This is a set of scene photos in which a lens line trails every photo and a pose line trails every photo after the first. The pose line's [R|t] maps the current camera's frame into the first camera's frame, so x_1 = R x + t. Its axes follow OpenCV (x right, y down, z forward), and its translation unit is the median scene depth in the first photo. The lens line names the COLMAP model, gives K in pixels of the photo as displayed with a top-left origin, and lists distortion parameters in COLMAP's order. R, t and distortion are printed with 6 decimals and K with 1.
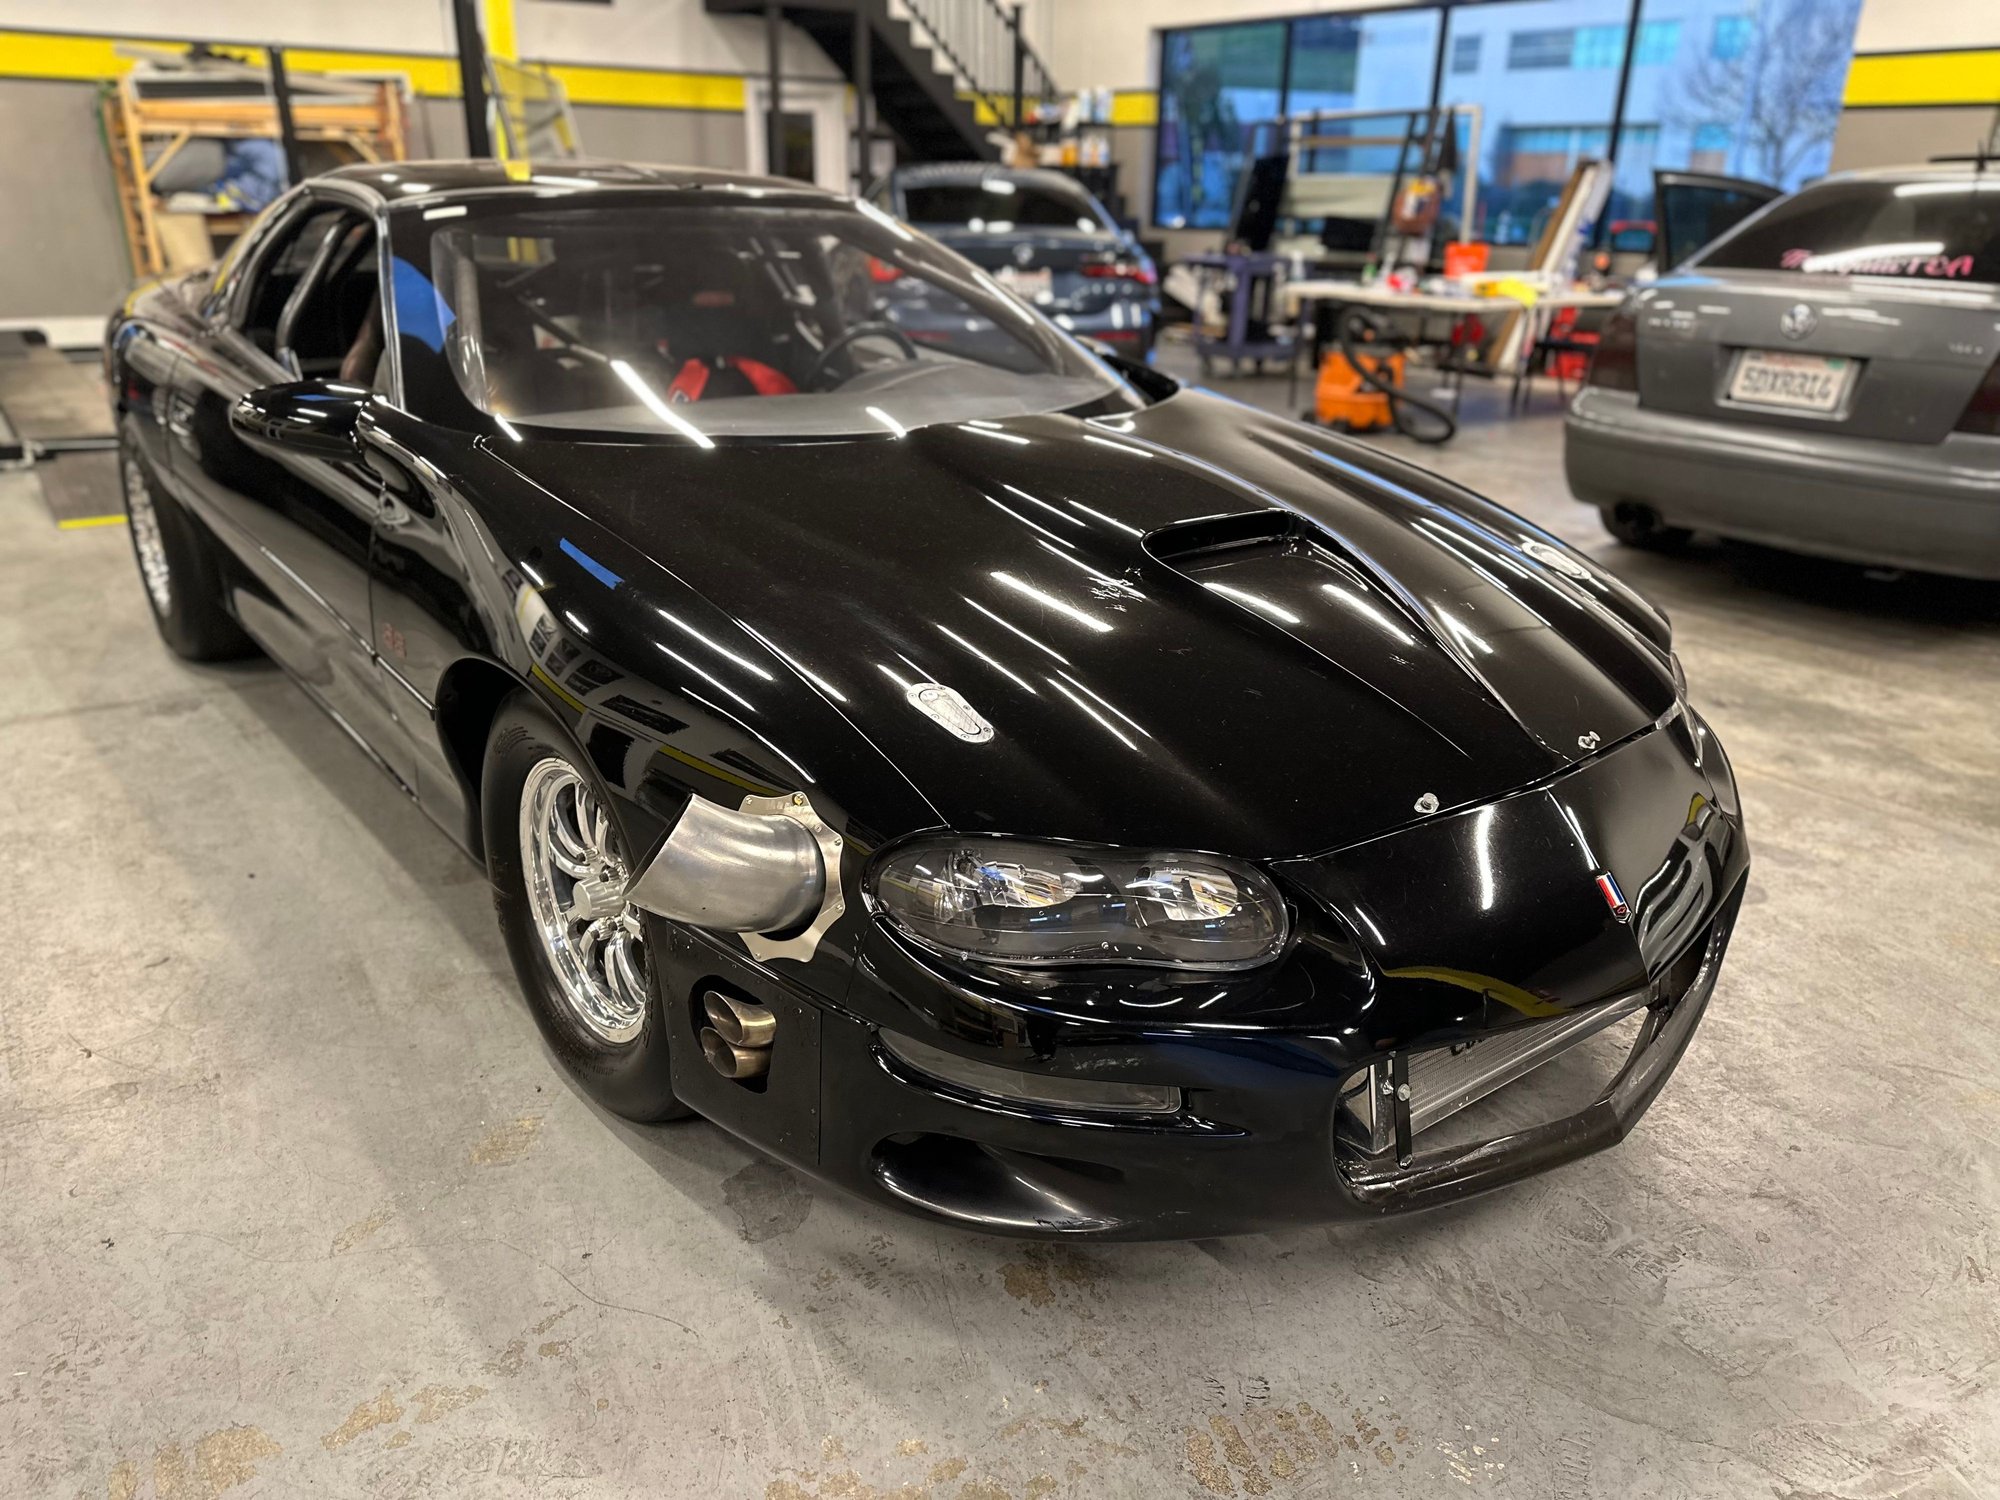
lens RADIAL K [[1445.9, 0, 1007.1], [0, 1445.9, 755.0], [0, 0, 1]] dist [0.001934, -0.000109]
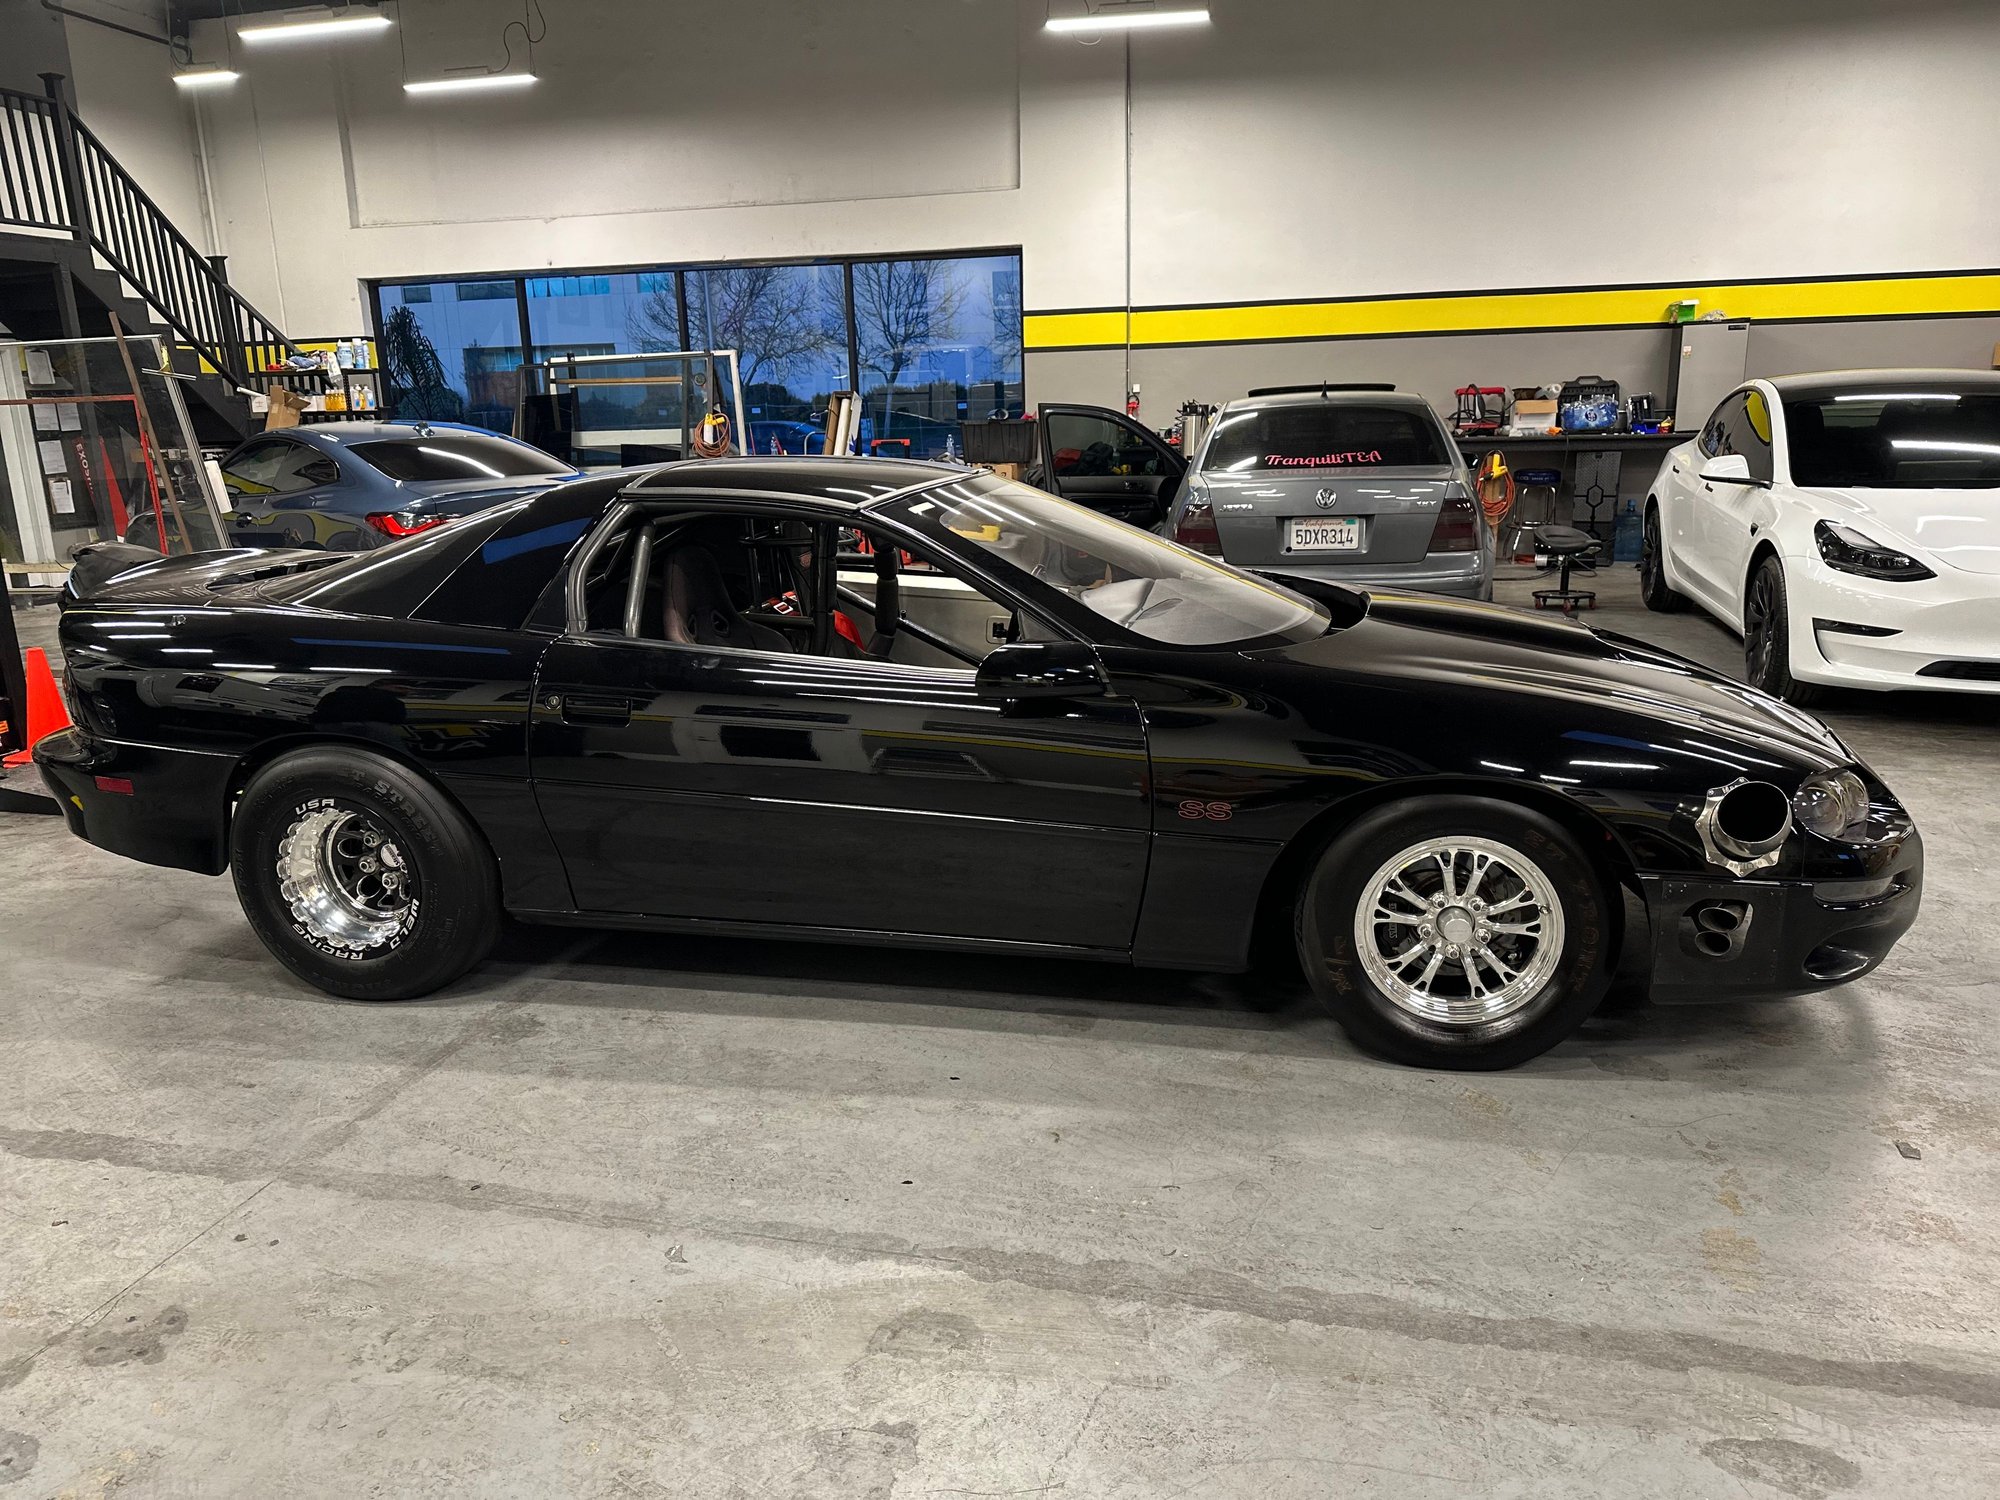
lens RADIAL K [[1416.8, 0, 995.0], [0, 1416.8, 743.9], [0, 0, 1]] dist [0.041004, -0.054405]
pose [[0.772423, -0.190890, 0.605743, -0.692922], [0.272189, 0.961230, -0.044170, -0.068985], [-0.573827, 0.198994, 0.794433, 0.030351]]
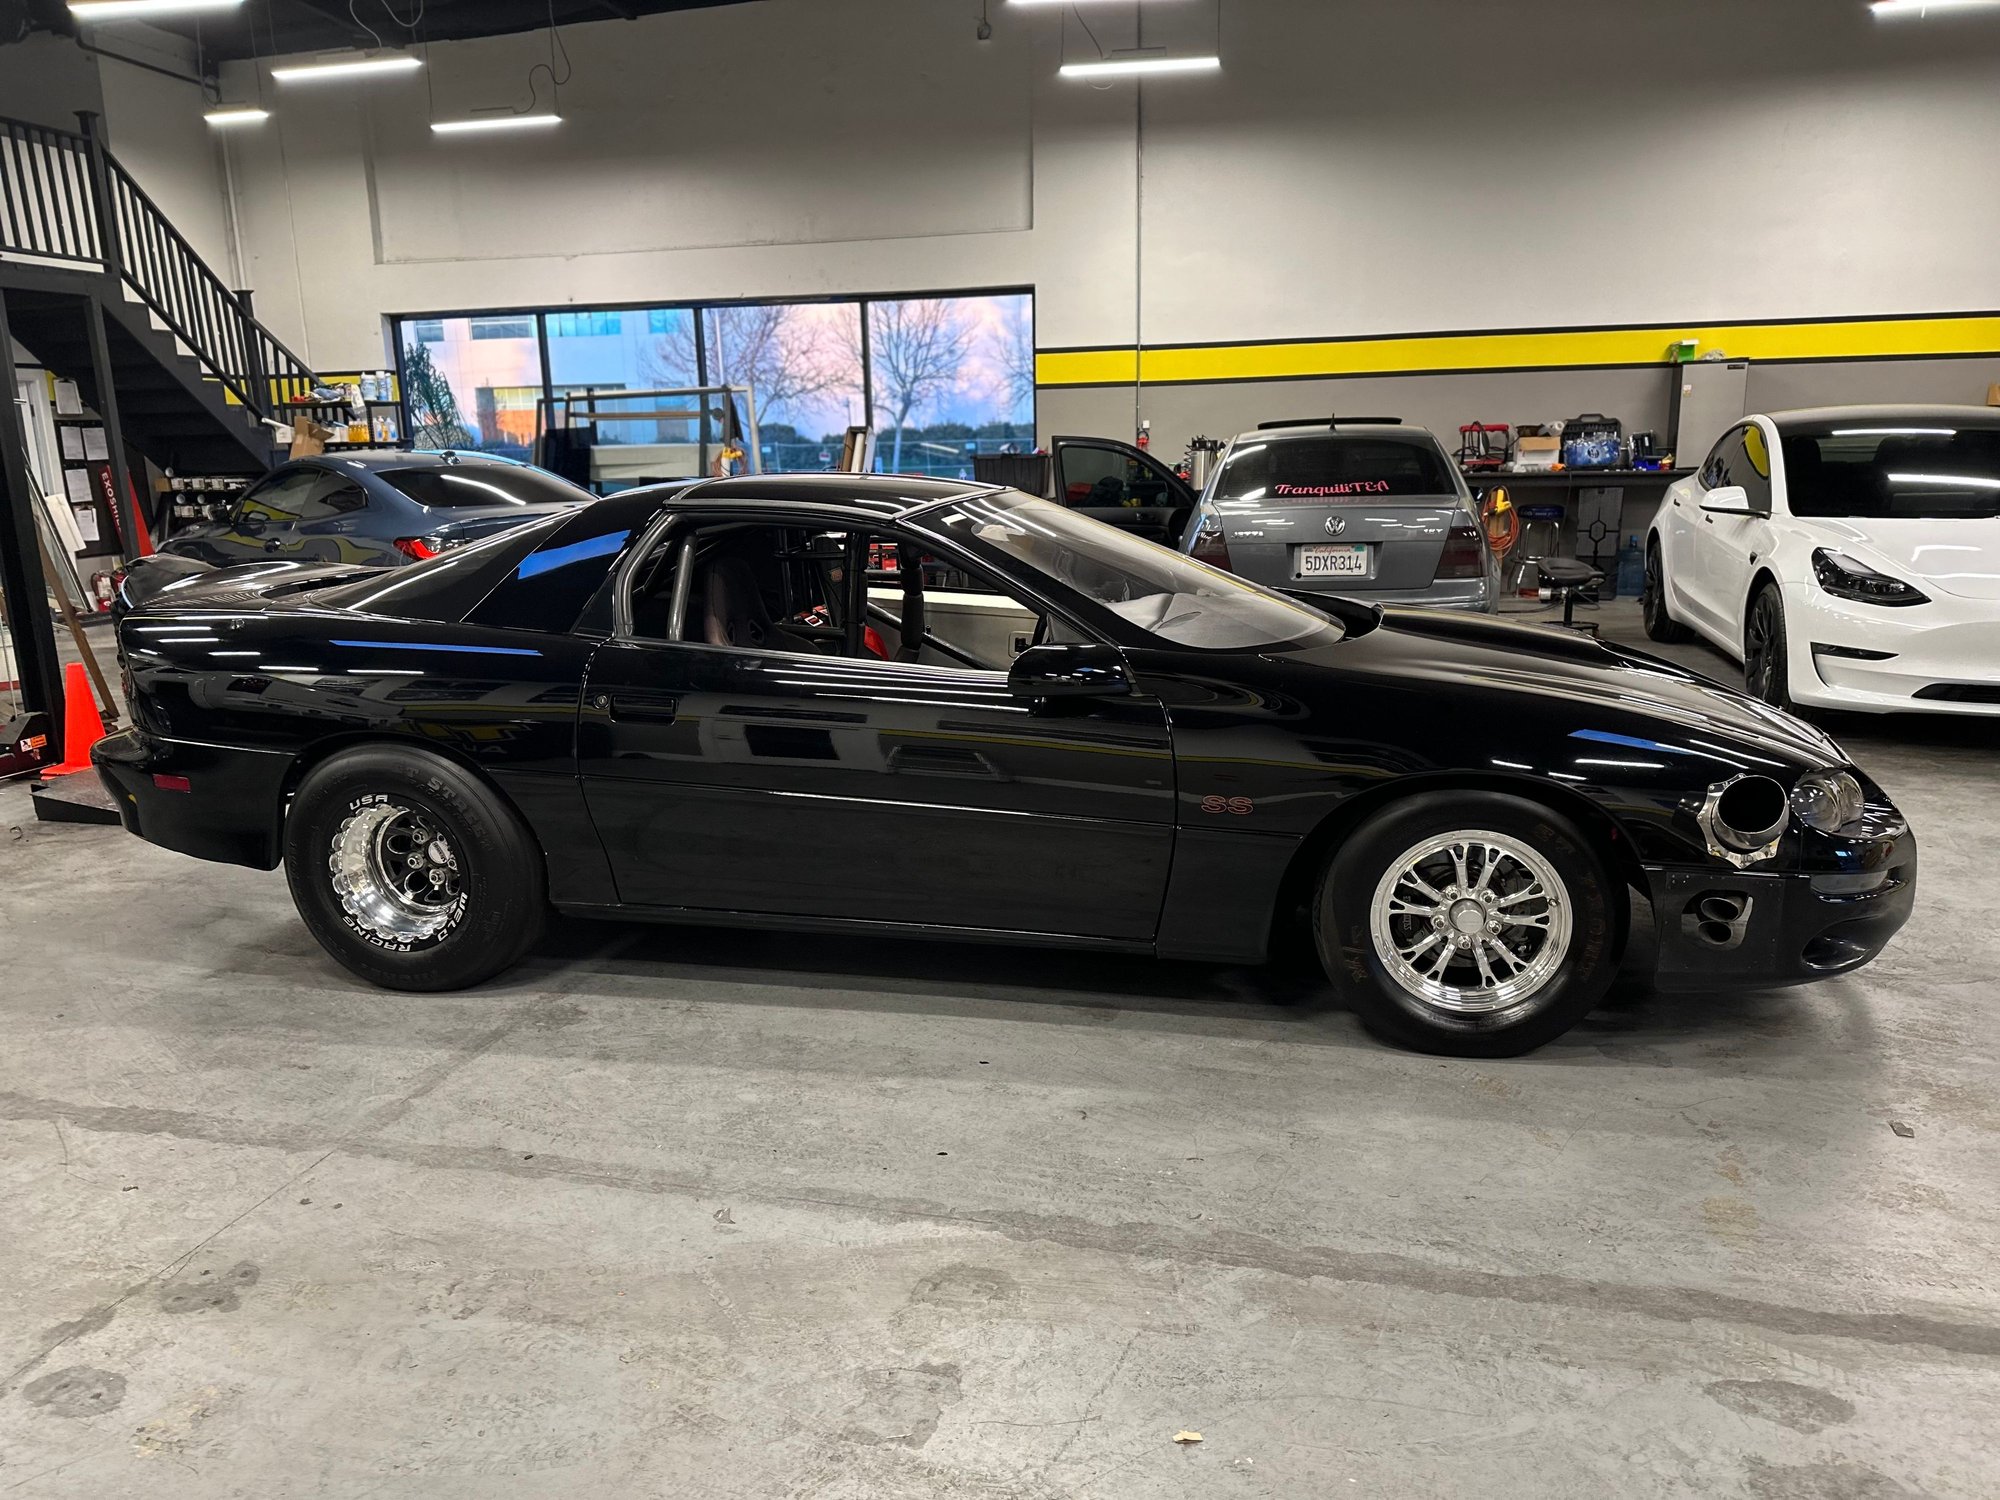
lens RADIAL K [[1413.5, 0, 1000.0], [0, 1413.5, 750.0], [0, 0, 1]] dist [0.053238, -0.070137]
pose [[0.772981, -0.172442, 0.610544, -0.724974], [0.267297, 0.961289, -0.066906, -0.050389], [-0.575371, 0.214914, 0.789151, 0.018394]]
